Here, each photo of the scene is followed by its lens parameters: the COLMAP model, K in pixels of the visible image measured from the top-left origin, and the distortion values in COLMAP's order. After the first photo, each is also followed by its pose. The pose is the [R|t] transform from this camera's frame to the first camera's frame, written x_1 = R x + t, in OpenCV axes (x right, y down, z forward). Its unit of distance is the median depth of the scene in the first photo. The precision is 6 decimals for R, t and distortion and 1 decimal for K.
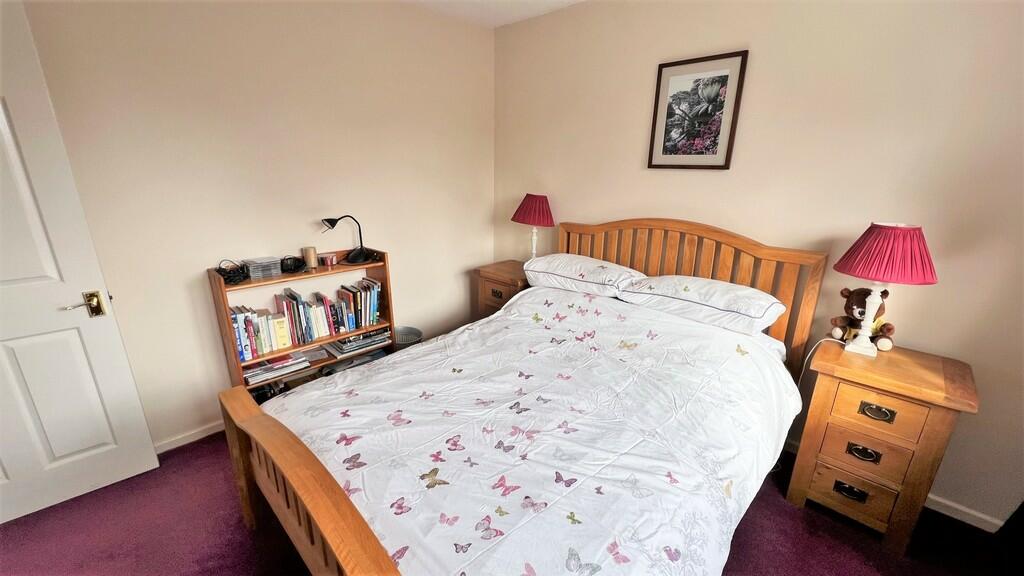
lens RADIAL K [[407.5, 0, 514.7], [0, 407.5, 292.1], [0, 0, 1]] dist [-0.015125, -0.000275]
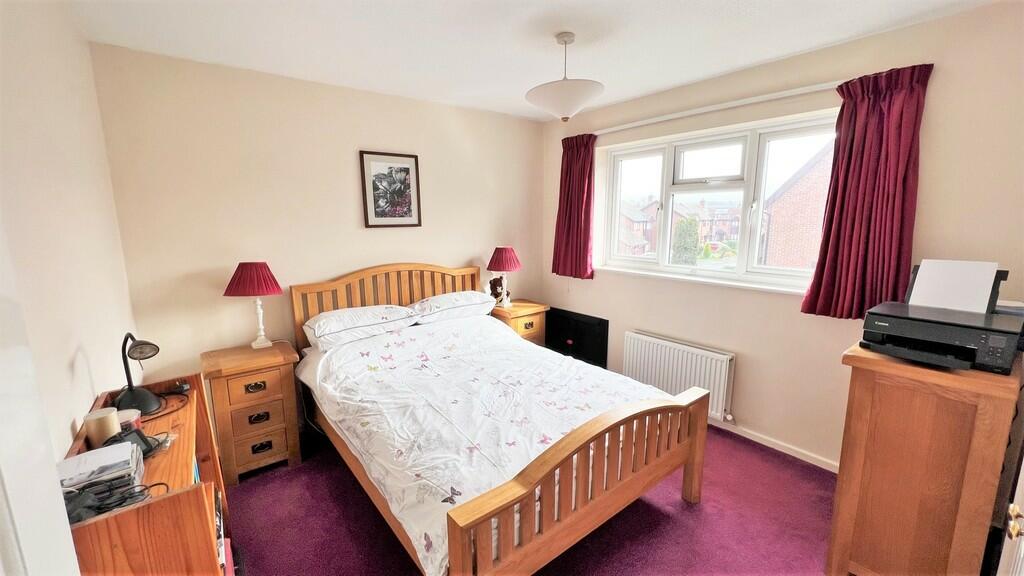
lens RADIAL K [[407.5, 0, 507.8], [0, 407.5, 289.0], [0, 0, 1]] dist [-0.015125, -0.000275]
pose [[0.142361, -0.188870, 0.971628, -0.969933], [0.304193, 0.942469, 0.138632, -0.186183], [-0.941913, 0.275827, 0.191624, 0.440990]]
